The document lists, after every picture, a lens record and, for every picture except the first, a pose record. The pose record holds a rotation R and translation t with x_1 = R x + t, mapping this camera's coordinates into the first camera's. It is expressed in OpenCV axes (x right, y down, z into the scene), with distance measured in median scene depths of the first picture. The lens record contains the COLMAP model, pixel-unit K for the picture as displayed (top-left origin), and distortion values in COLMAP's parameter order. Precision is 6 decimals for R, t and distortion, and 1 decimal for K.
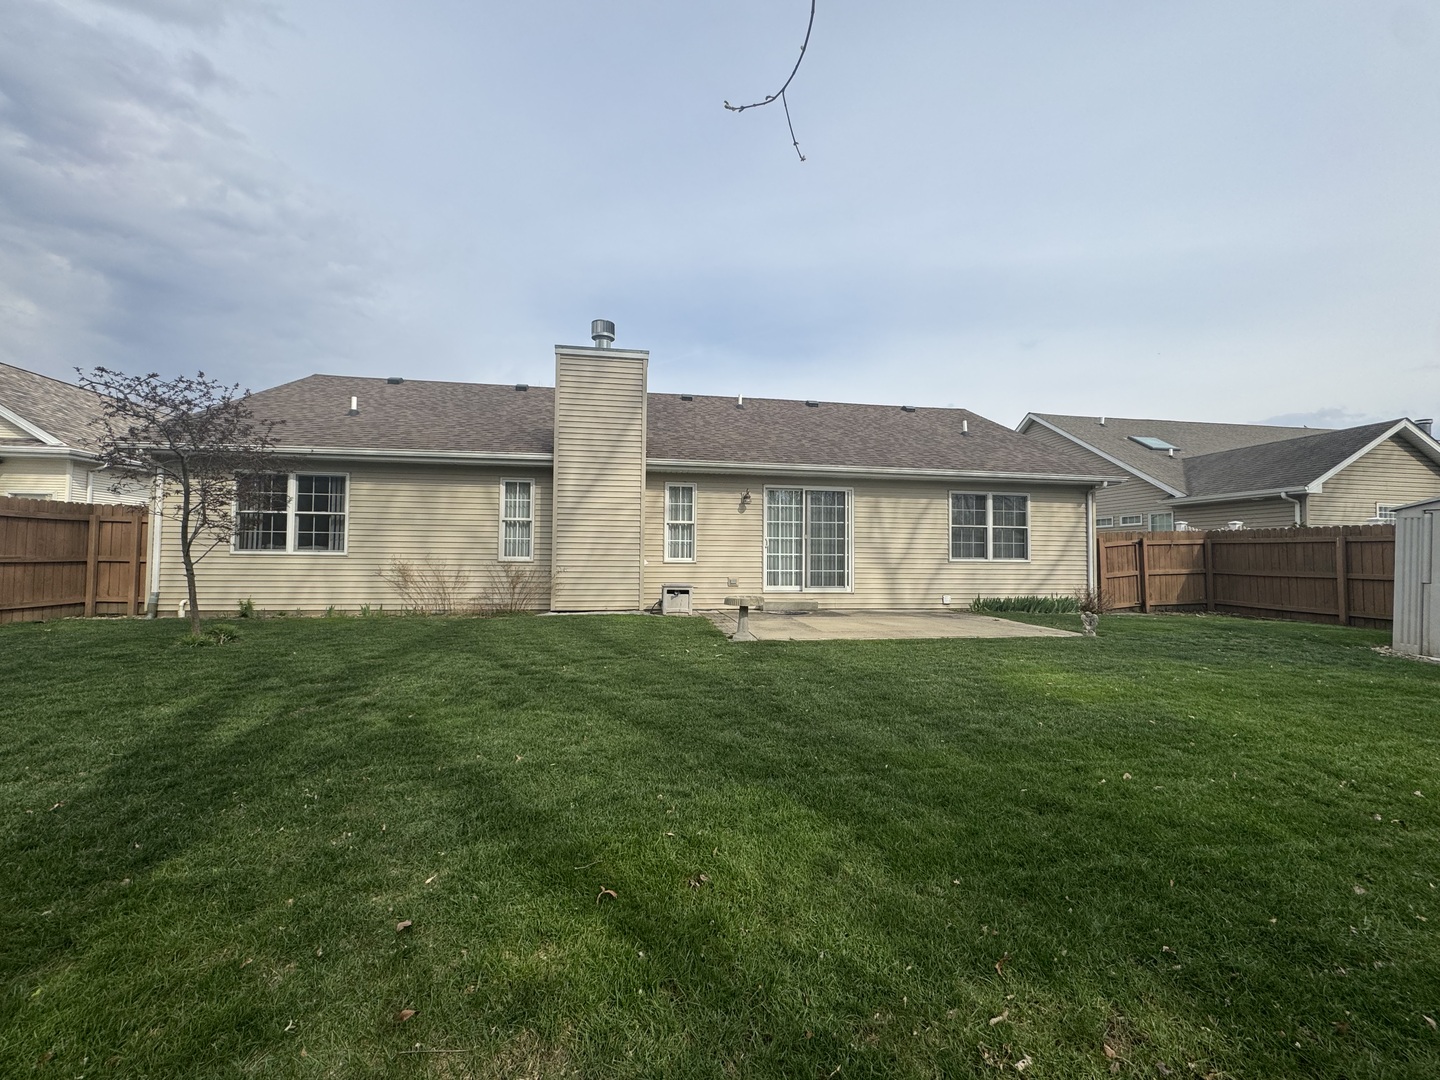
lens RADIAL K [[573.1, 0, 726.5], [0, 573.1, 539.1], [0, 0, 1]] dist [-0.000430, 0.000290]
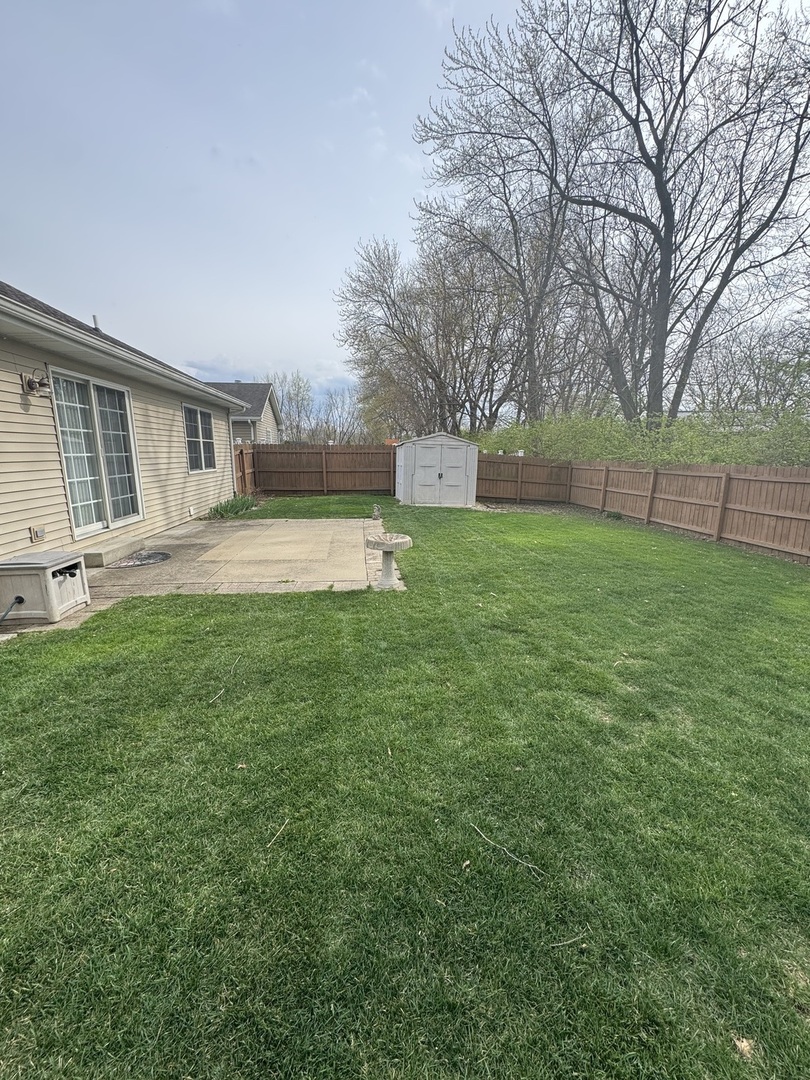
lens RADIAL K [[429.8, 0, 407.8], [0, 429.8, 544.4], [0, 0, 1]] dist [-0.000430, 0.000290]
pose [[0.040142, -0.220129, 0.974644, -0.392446], [-0.038294, 0.974375, 0.221646, -0.025613], [-0.998460, -0.046220, 0.030684, 0.589234]]
